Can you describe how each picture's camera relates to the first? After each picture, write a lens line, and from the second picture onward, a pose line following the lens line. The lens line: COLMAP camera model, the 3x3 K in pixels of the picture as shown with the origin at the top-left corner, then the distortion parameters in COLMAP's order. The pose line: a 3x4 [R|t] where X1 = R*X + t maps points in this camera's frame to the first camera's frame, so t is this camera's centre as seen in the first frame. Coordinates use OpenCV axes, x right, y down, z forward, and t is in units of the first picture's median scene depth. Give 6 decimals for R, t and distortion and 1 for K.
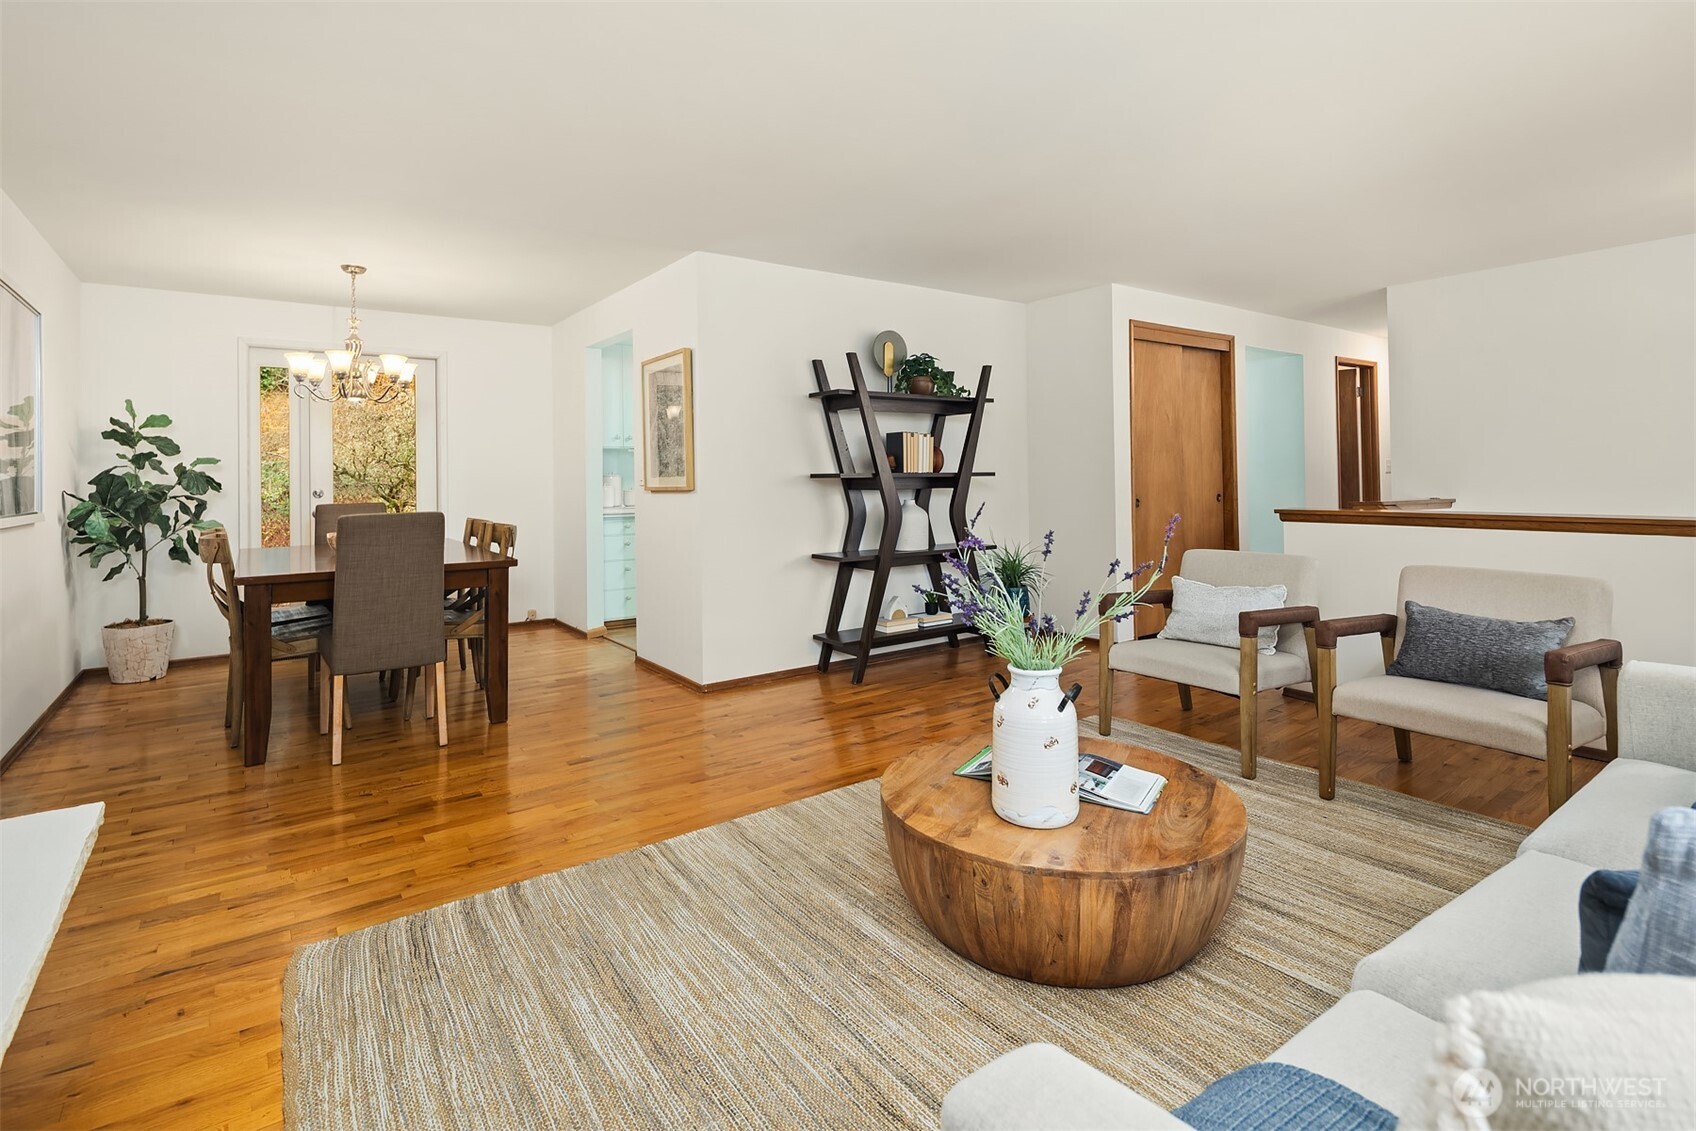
lens RADIAL K [[825.5, 0, 857.4], [0, 825.5, 476.2], [0, 0, 1]] dist [0.000275, -0.000668]
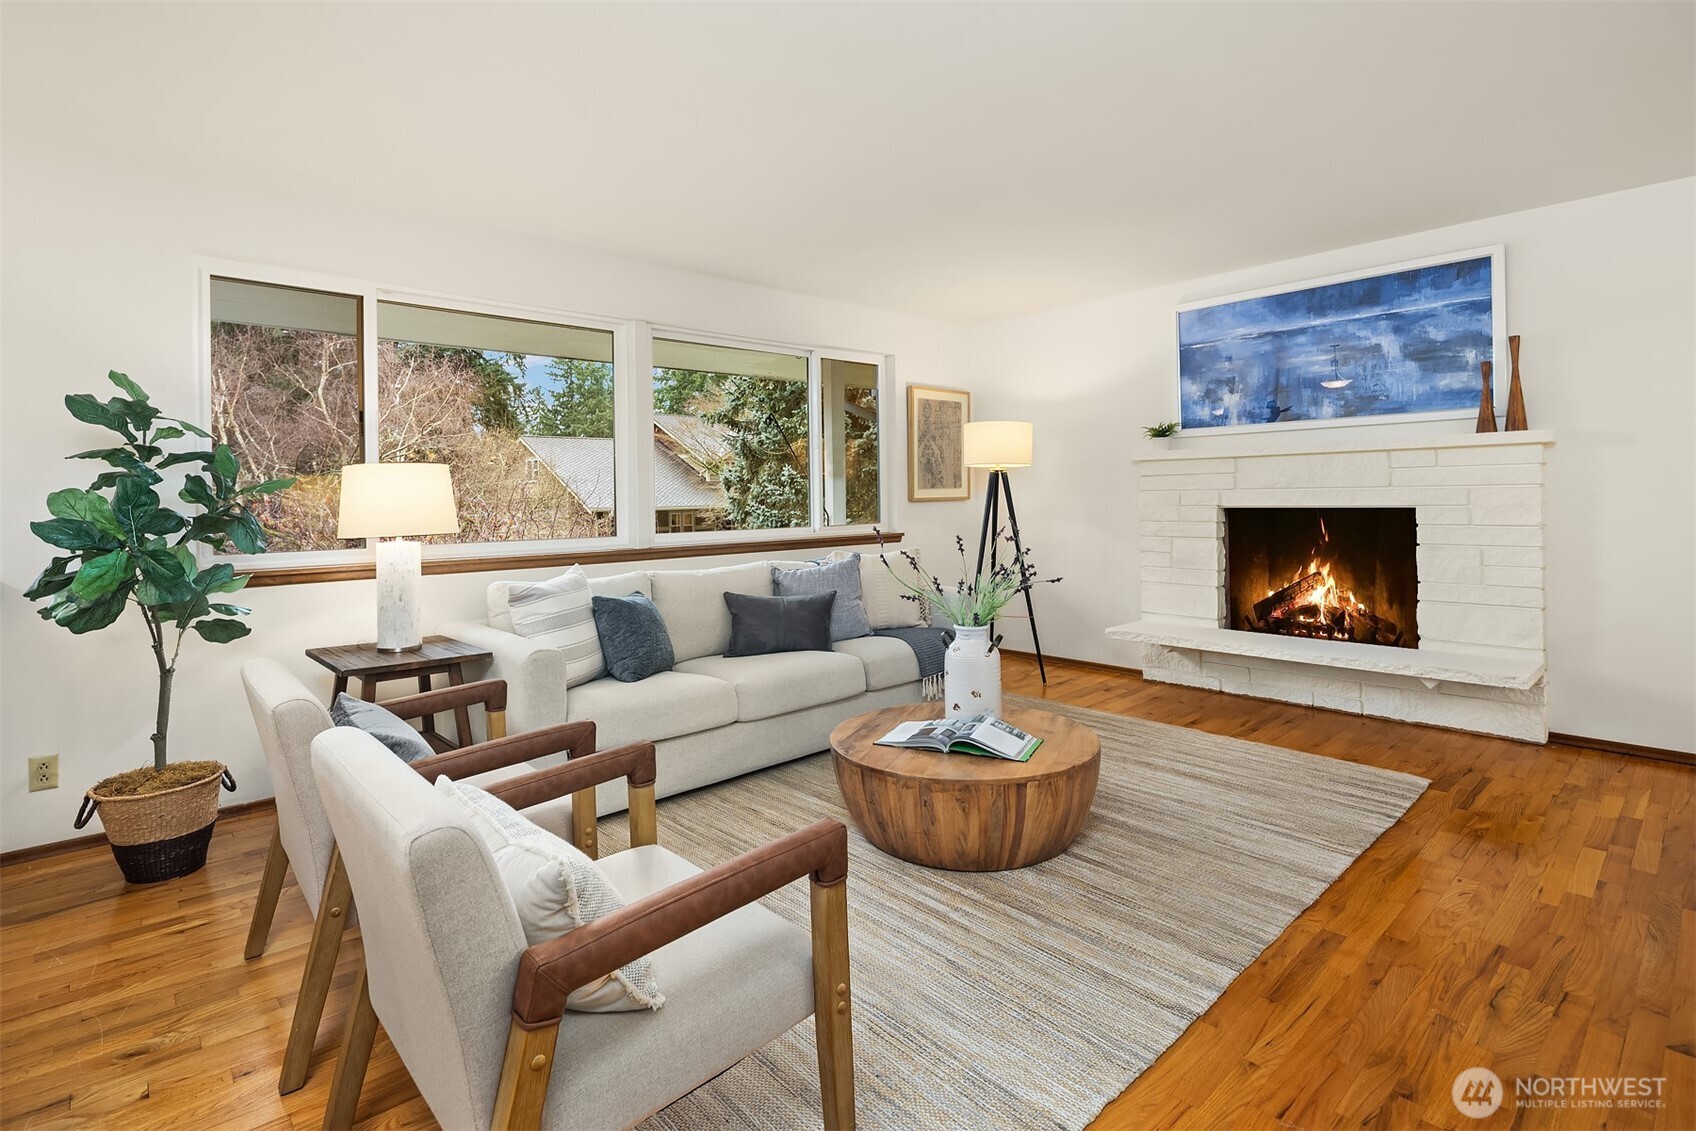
lens RADIAL K [[825.5, 0, 835.9], [0, 825.5, 523.1], [0, 0, 1]] dist [0.000275, -0.000668]
pose [[-0.995016, 0.034603, -0.093519, 0.259322], [0.031591, 0.998939, 0.033504, -0.005755], [0.094579, 0.030382, -0.995054, 1.076339]]
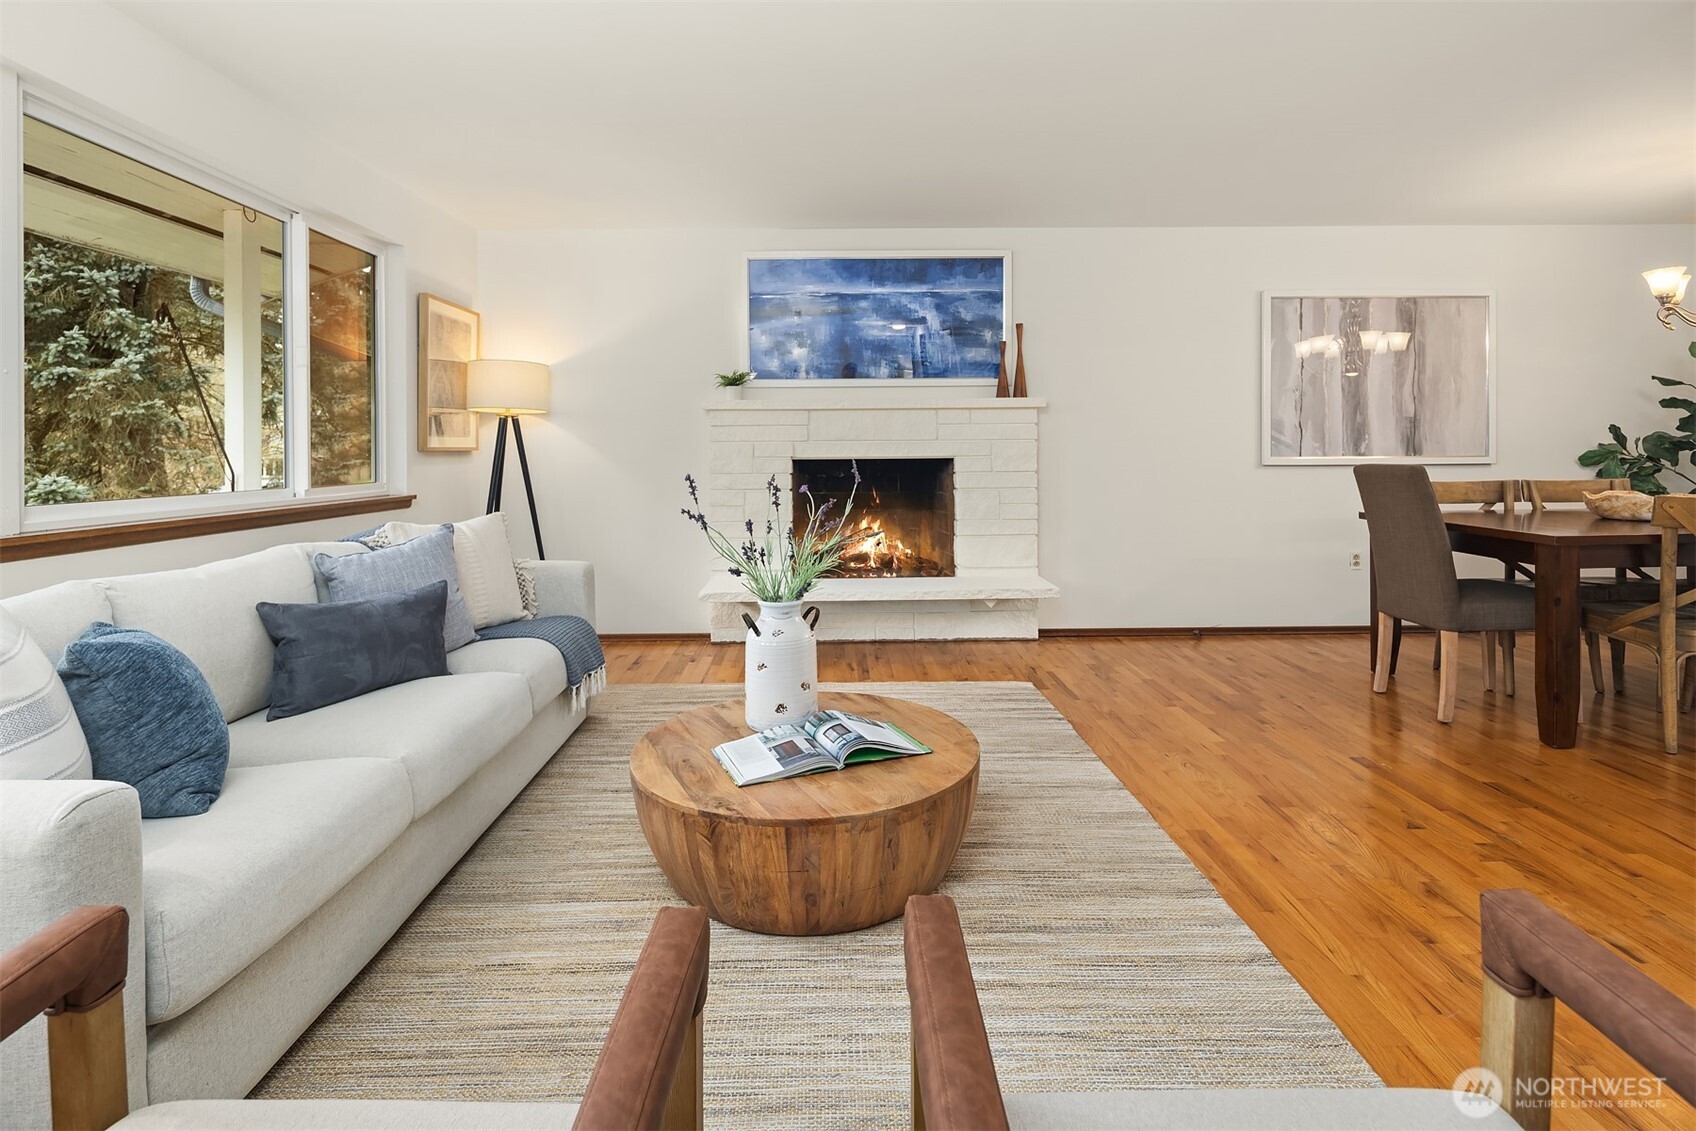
lens RADIAL K [[825.5, 0, 839.9], [0, 825.5, 466.4], [0, 0, 1]] dist [0.000275, -0.000668]
pose [[-0.584860, 0.034504, -0.810400, 0.484257], [0.017175, 0.999398, 0.030156, 0.002935], [0.810952, 0.003719, -0.585101, 0.768160]]
